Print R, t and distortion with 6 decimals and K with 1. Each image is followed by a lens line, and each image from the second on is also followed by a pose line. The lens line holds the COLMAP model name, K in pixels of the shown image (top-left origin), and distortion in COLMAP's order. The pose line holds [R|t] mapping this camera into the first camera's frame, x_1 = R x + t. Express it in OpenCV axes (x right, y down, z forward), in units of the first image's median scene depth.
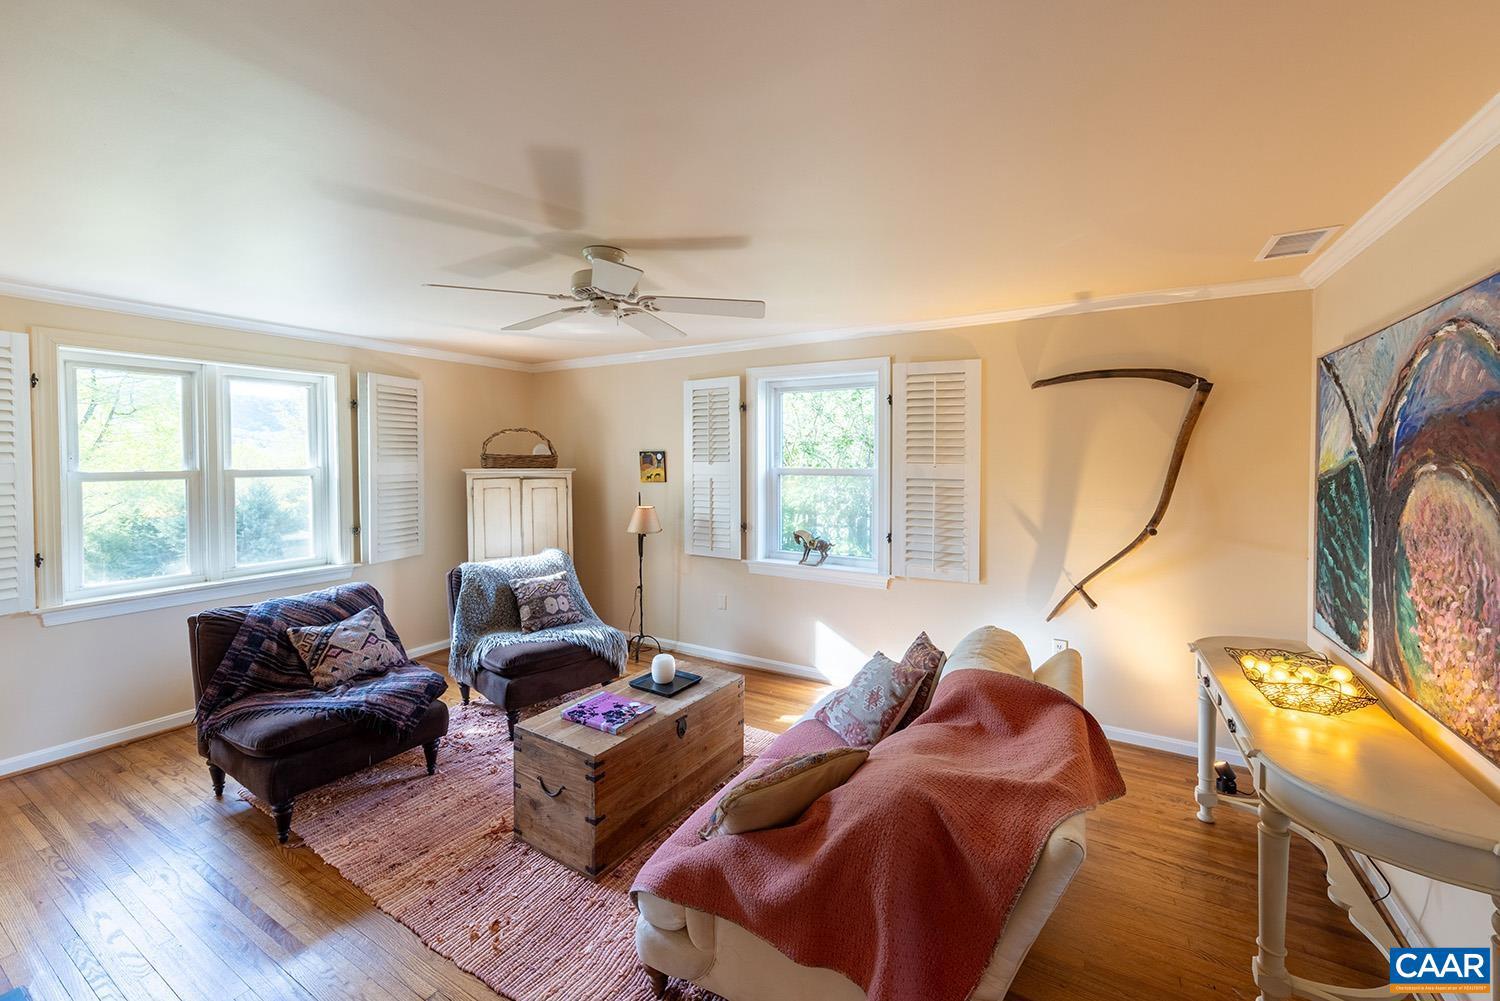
lens RADIAL K [[595.7, 0, 751.1], [0, 595.7, 470.5], [0, 0, 1]] dist [0.000340, -0.000177]
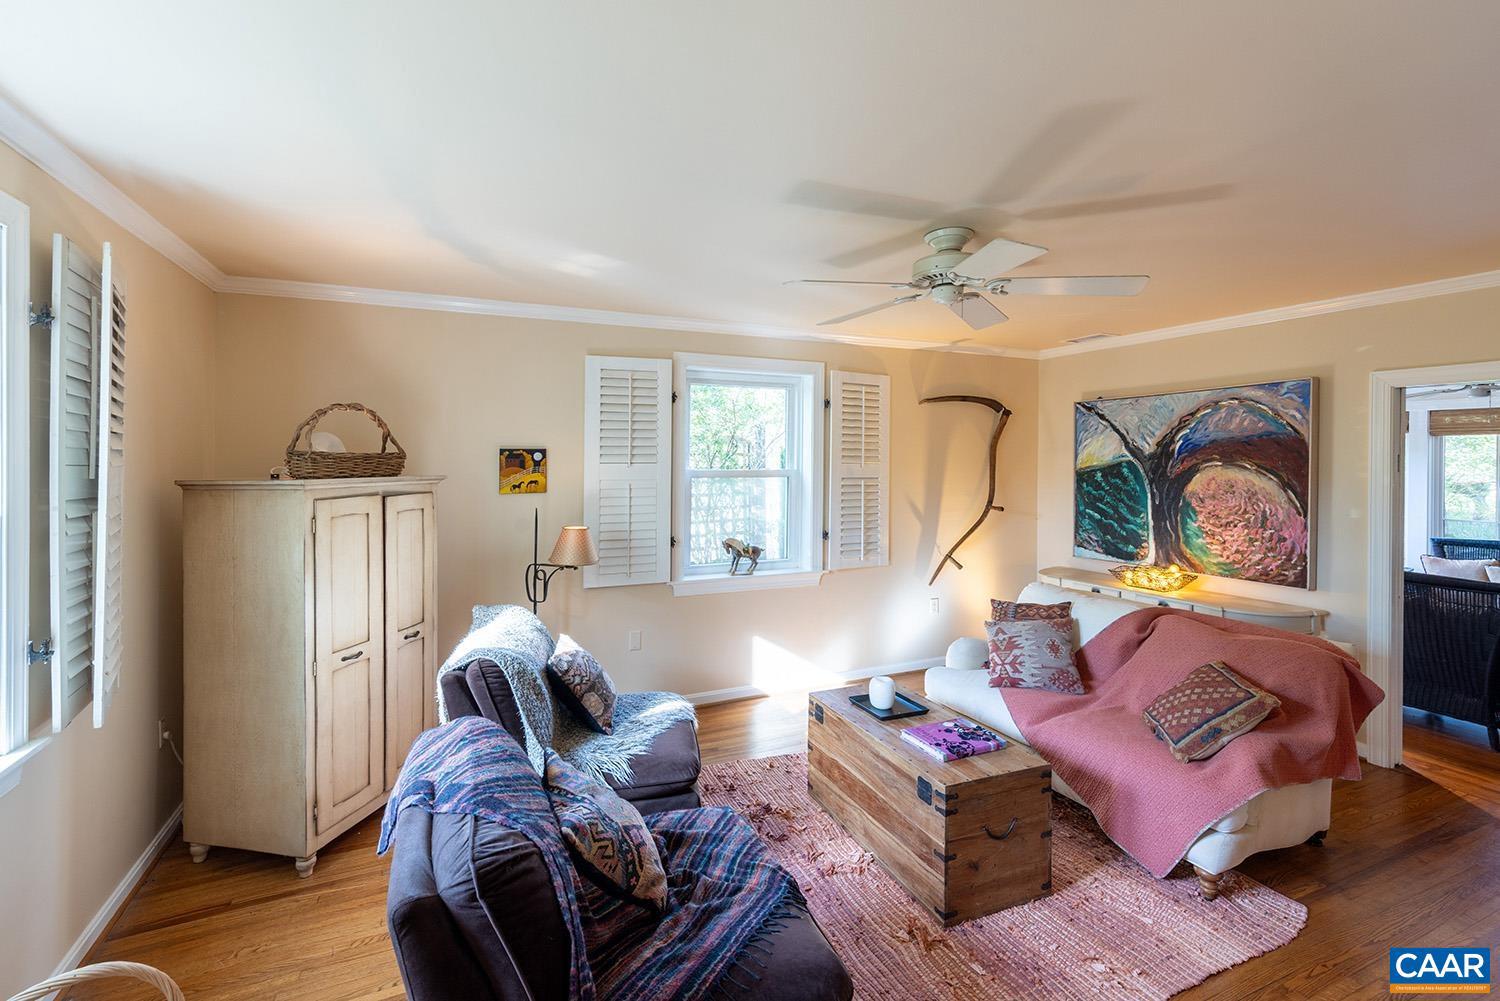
lens RADIAL K [[667.3, 0, 750.3], [0, 667.3, 460.5], [0, 0, 1]] dist [0.002786, 0.000304]
pose [[0.580115, -0.001398, 0.814533, -0.855949], [0.015874, 0.999828, -0.009590, -0.009387], [-0.814380, 0.018493, 0.580037, 0.449115]]
